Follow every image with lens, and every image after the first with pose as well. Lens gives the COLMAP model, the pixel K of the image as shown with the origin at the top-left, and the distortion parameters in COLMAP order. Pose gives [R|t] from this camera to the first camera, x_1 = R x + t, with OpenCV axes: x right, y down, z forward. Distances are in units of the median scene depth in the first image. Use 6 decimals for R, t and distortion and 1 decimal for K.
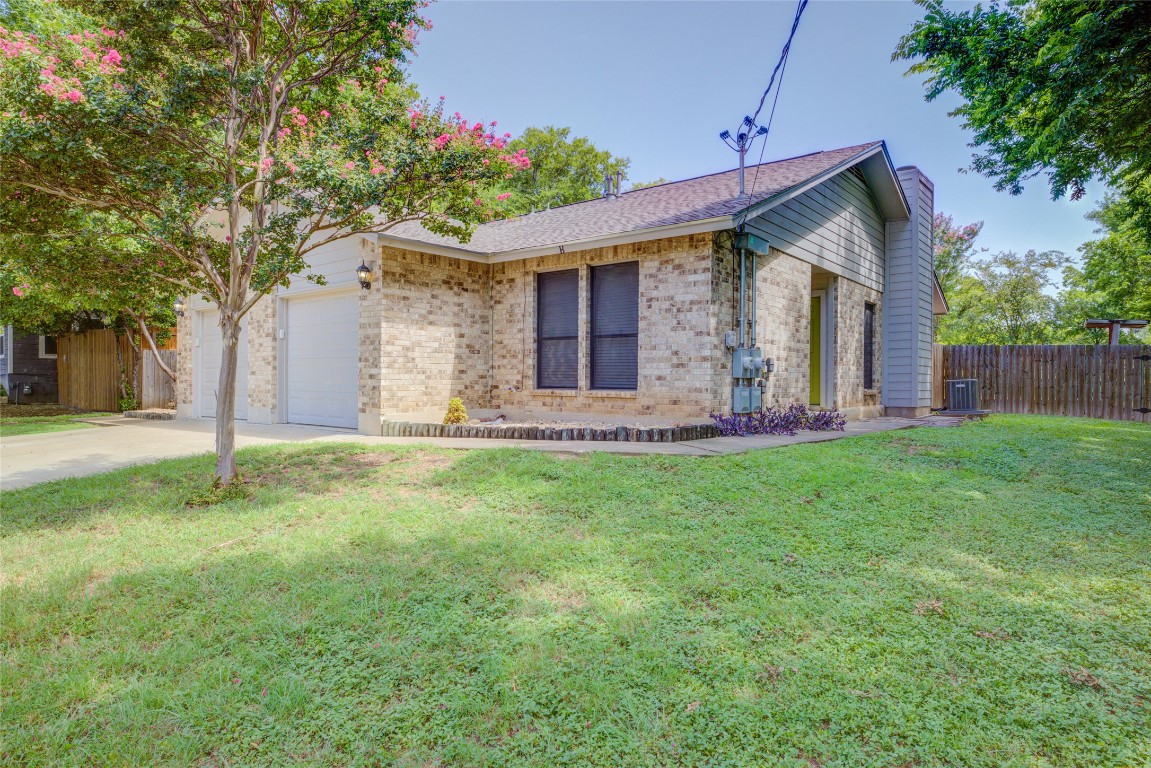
lens RADIAL K [[684.7, 0, 575.1], [0, 684.7, 381.7], [0, 0, 1]] dist [0.001701, 0.005019]
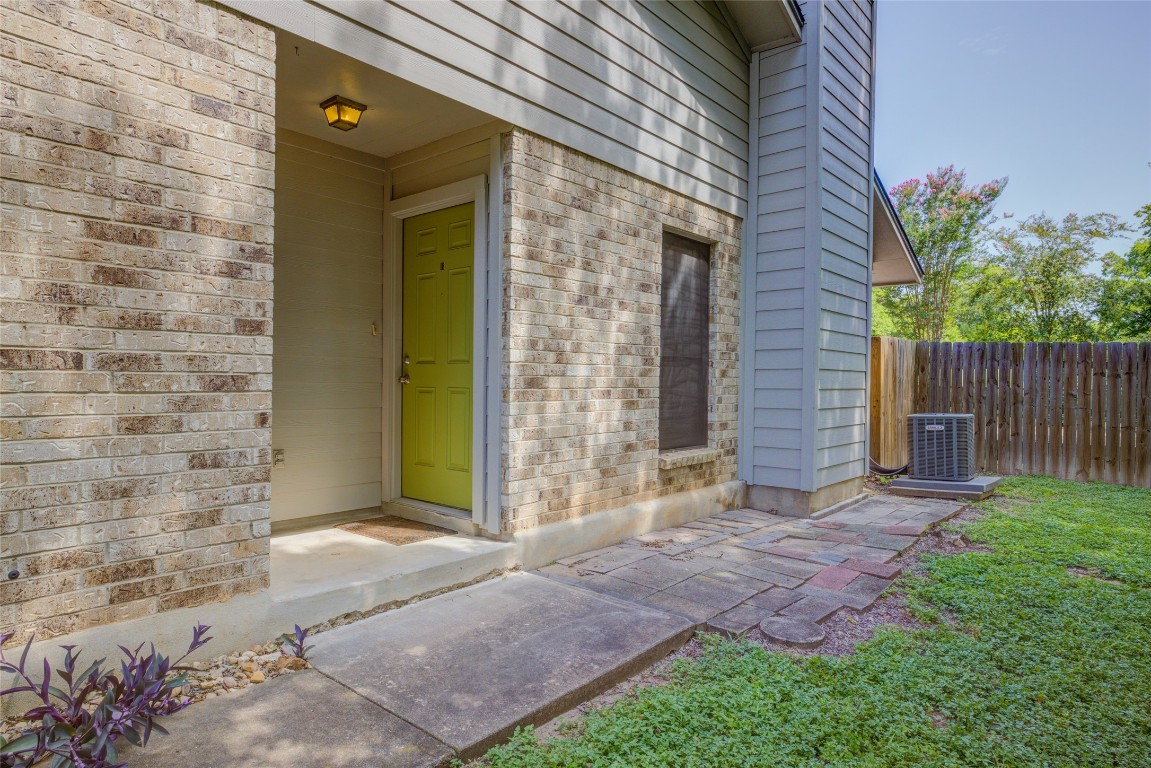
lens RADIAL K [[684.7, 0, 574.9], [0, 684.7, 388.1], [0, 0, 1]] dist [0.001701, 0.005019]
pose [[0.999552, 0.004585, -0.029561, 0.292216], [-0.004123, 0.999869, 0.015674, -0.025085], [0.029629, -0.015545, 0.999440, 0.463613]]
